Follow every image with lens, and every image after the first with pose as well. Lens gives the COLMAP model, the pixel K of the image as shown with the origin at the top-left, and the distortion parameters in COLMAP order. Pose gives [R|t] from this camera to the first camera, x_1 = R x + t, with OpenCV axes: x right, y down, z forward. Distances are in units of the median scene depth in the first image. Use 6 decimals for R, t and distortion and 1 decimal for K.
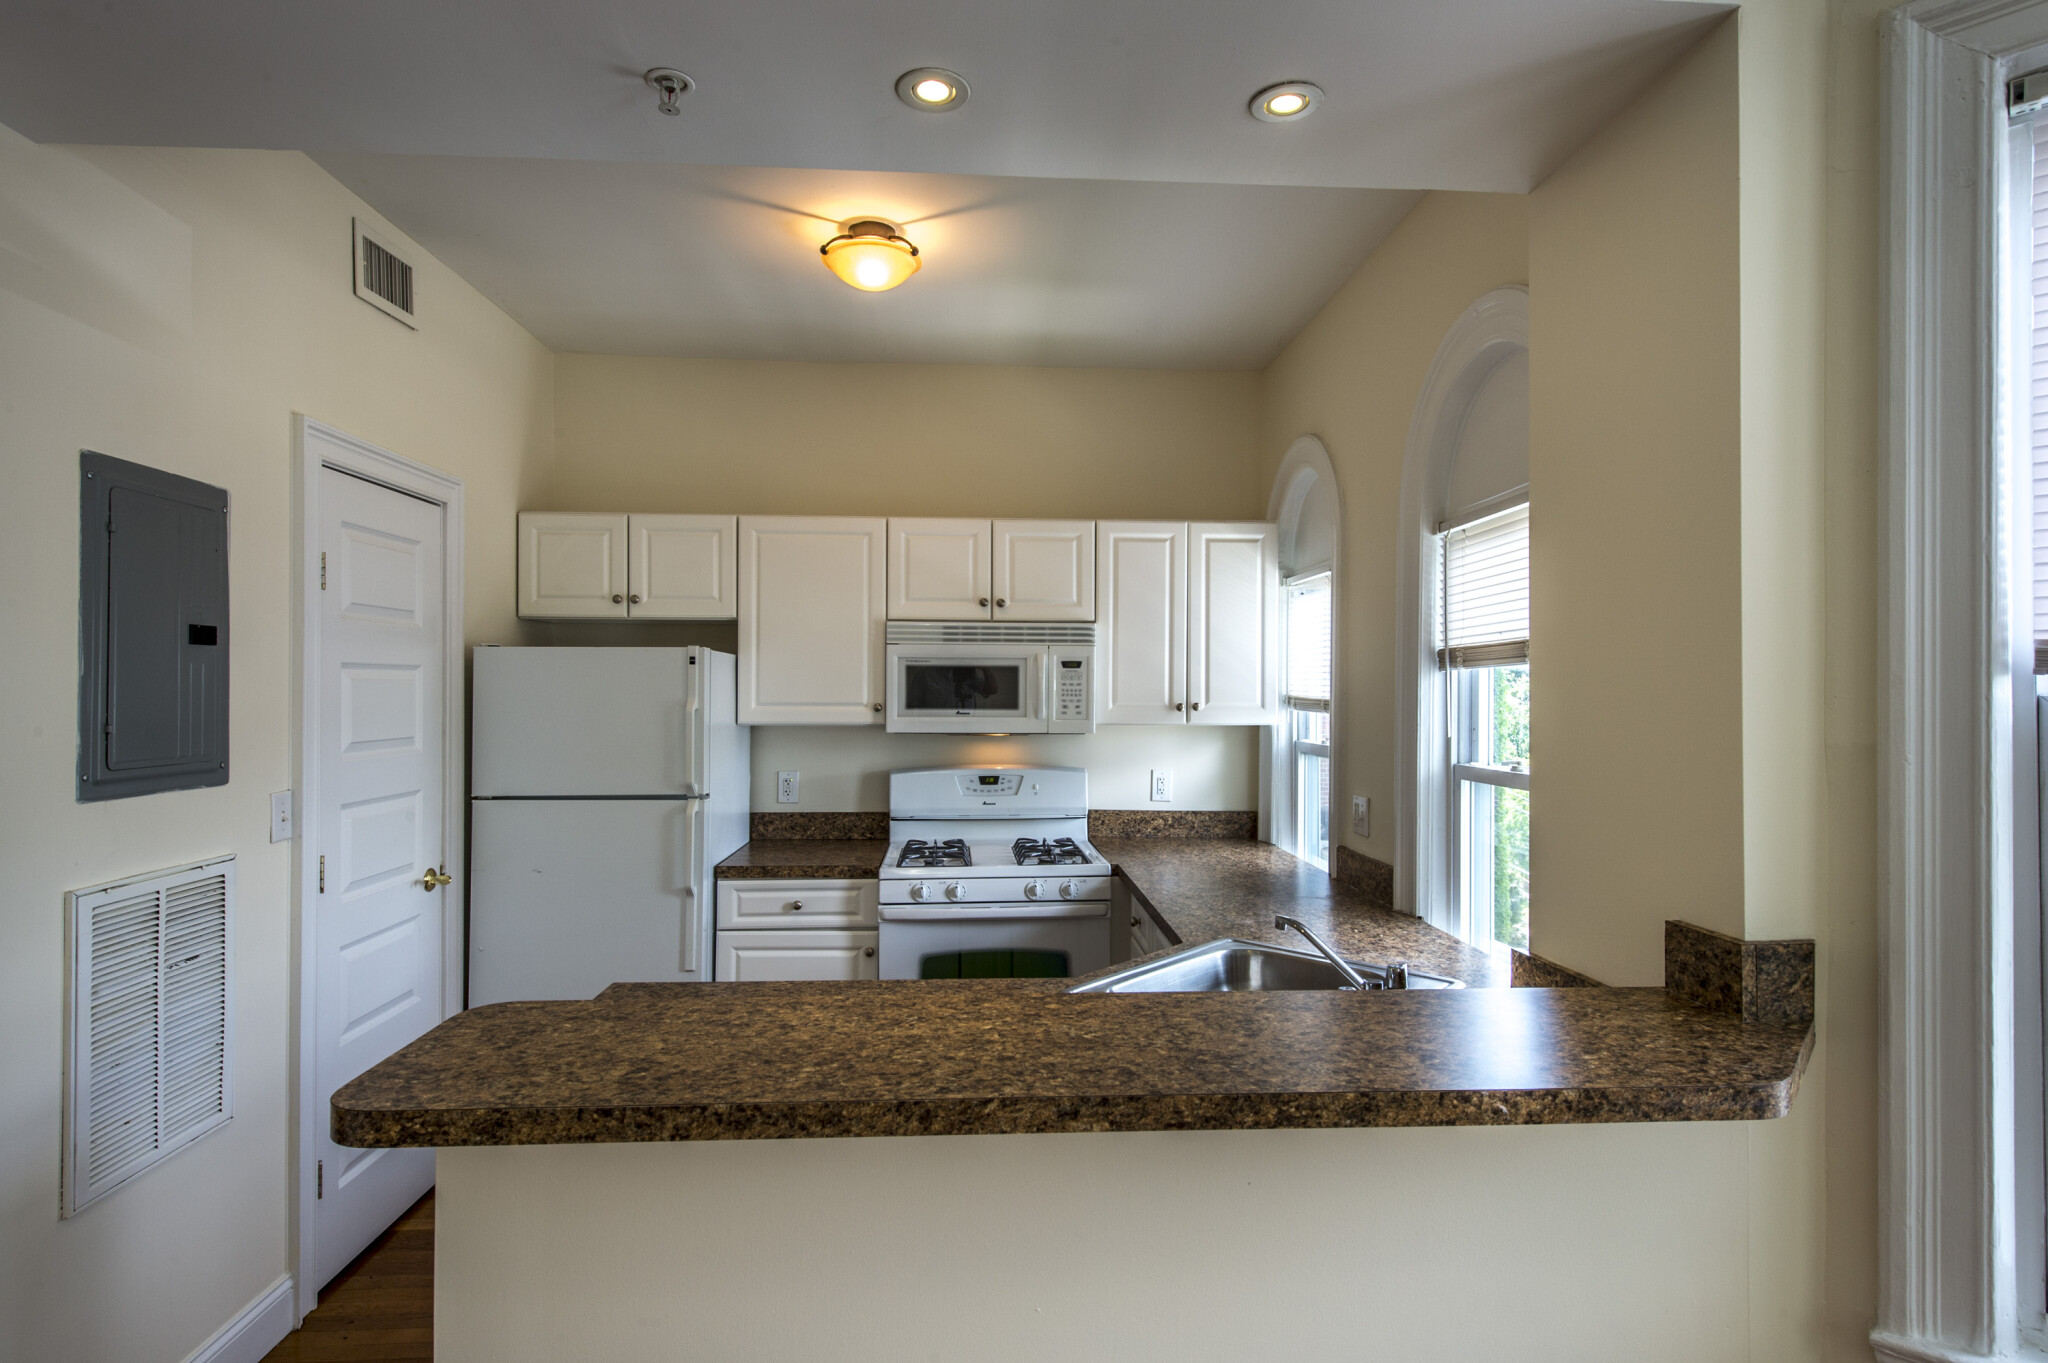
lens RADIAL K [[1044.0, 0, 1026.3], [0, 1044.0, 680.4], [0, 0, 1]] dist [0.019670, -0.007338]
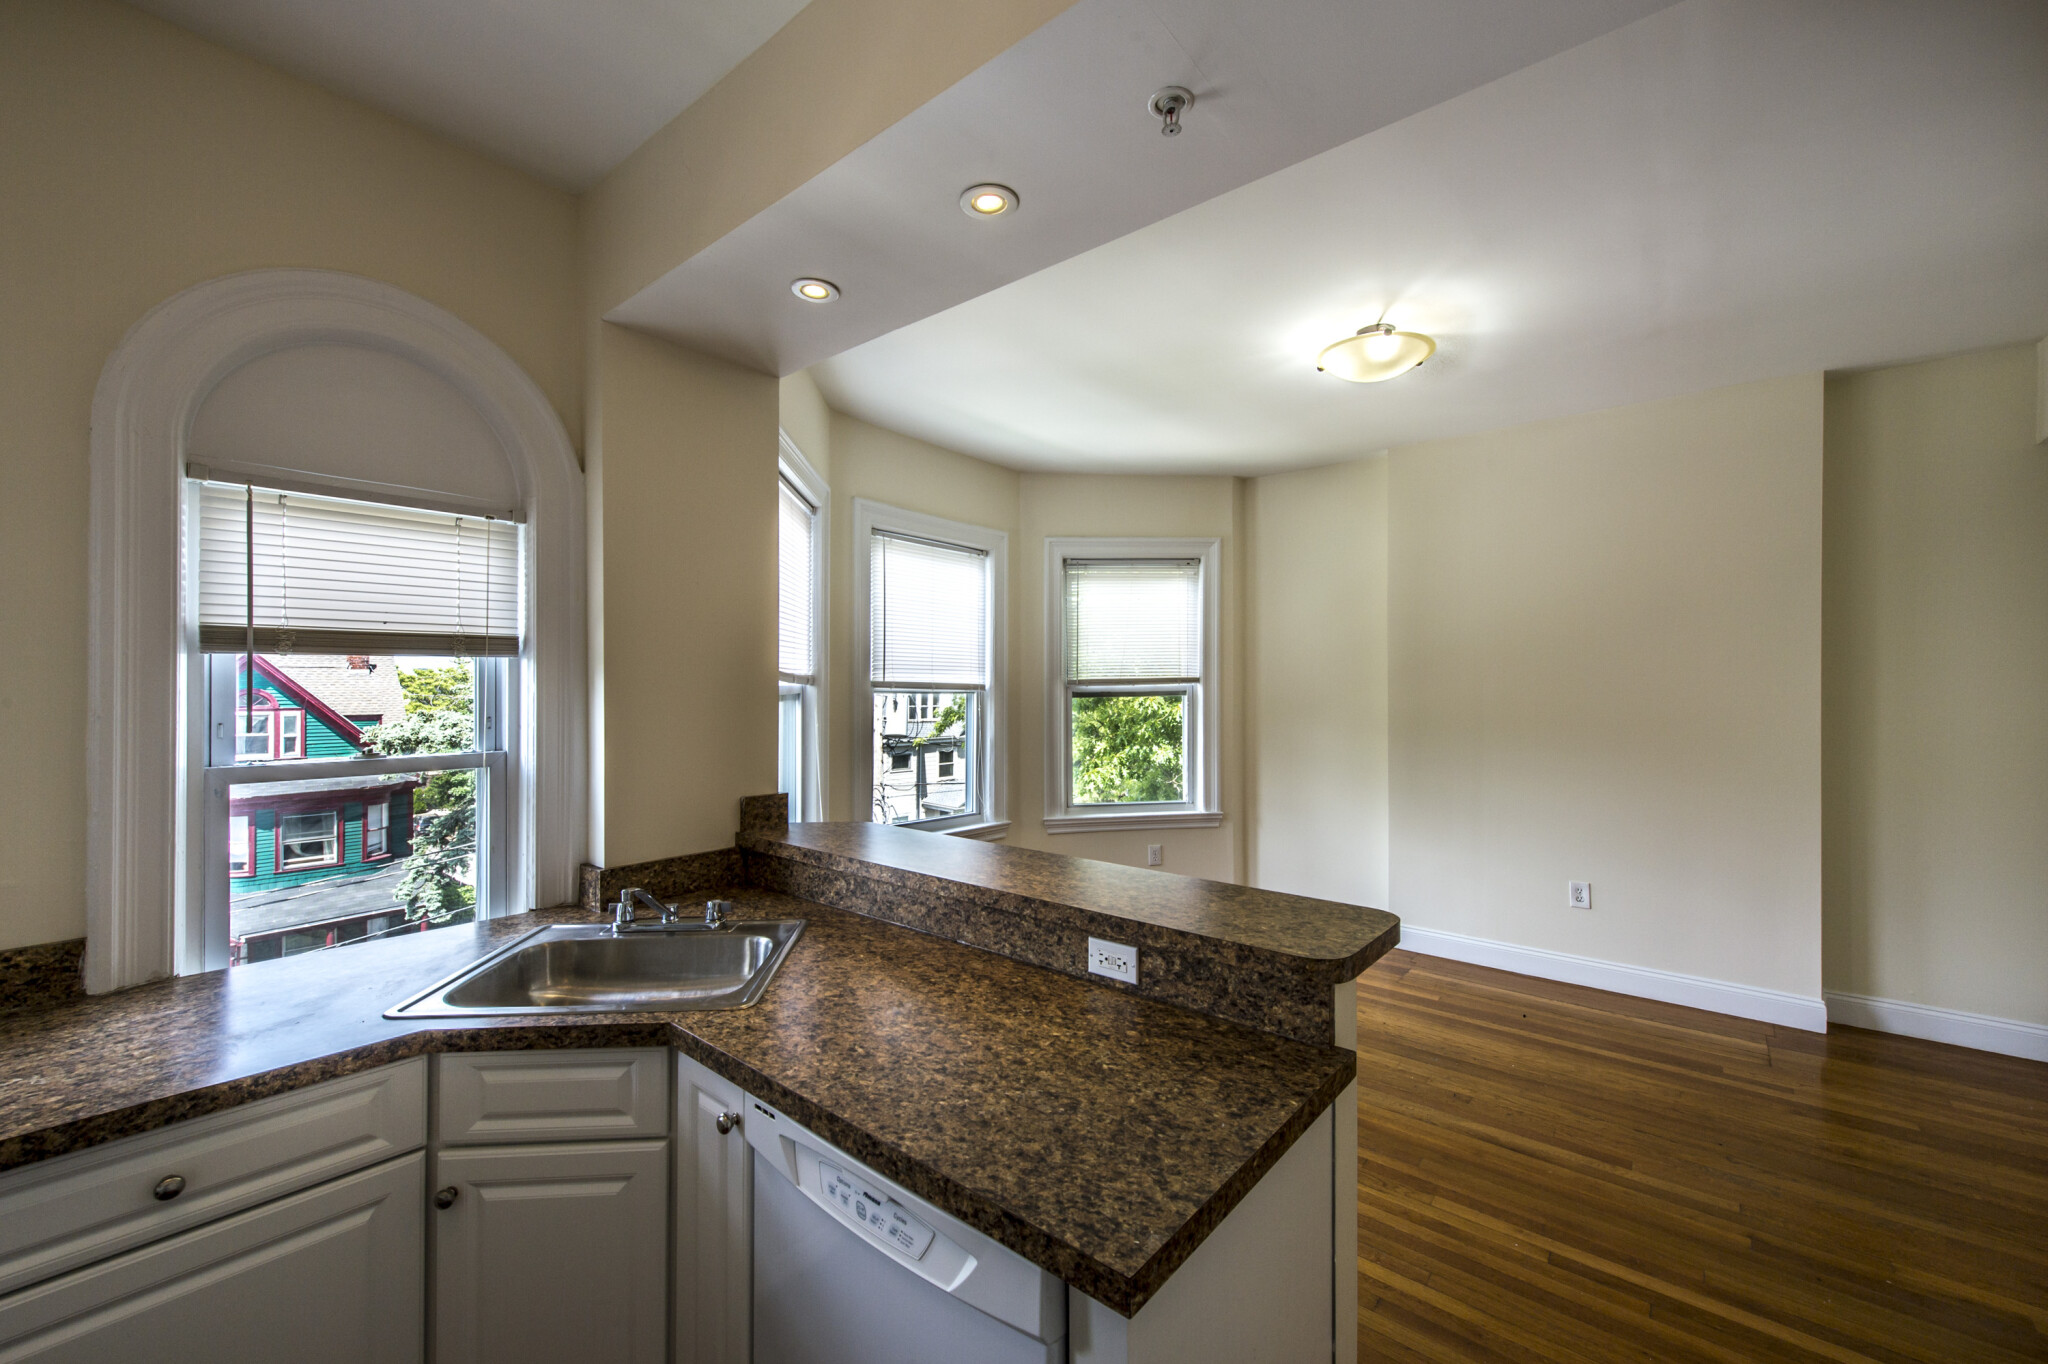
lens RADIAL K [[802.8, 0, 1020.3], [0, 802.8, 684.8], [0, 0, 1]] dist [0.011220, -0.001269]
pose [[-0.724723, -0.000312, 0.689041, -0.399825], [-0.010795, 0.999882, -0.010901, 0.012697], [-0.688956, -0.015339, -0.724641, 0.853542]]
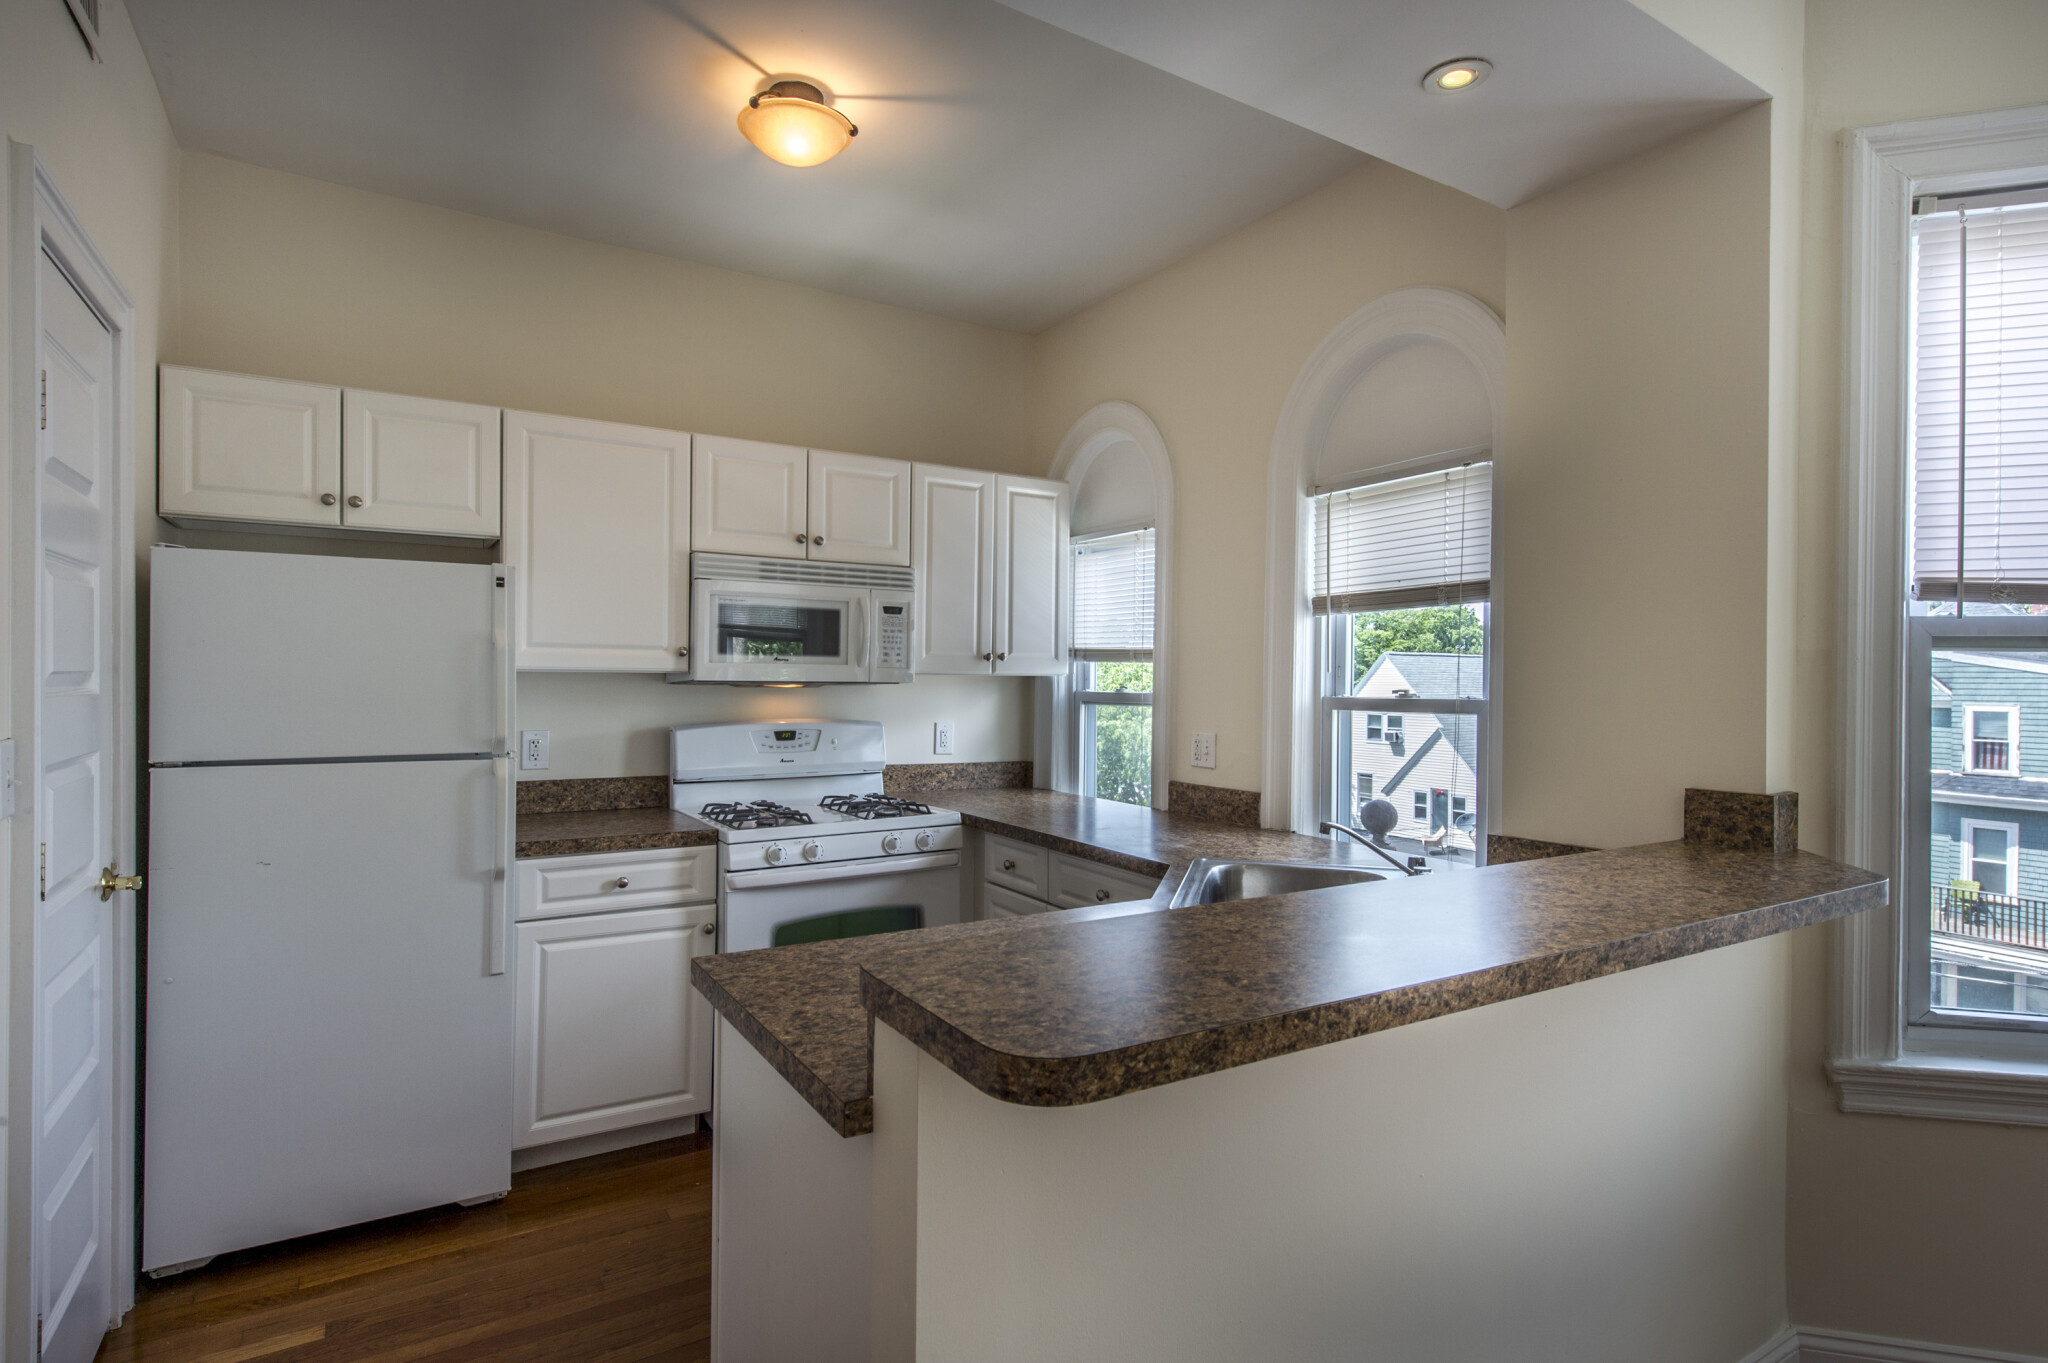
lens RADIAL K [[1044.0, 0, 1024.1], [0, 1044.0, 679.3], [0, 0, 1]] dist [0.019670, -0.007338]
pose [[0.879312, 0.004046, 0.476229, -0.359534], [-0.010651, 0.999881, 0.011171, 0.042472], [-0.476127, -0.014895, 0.879250, 0.119750]]
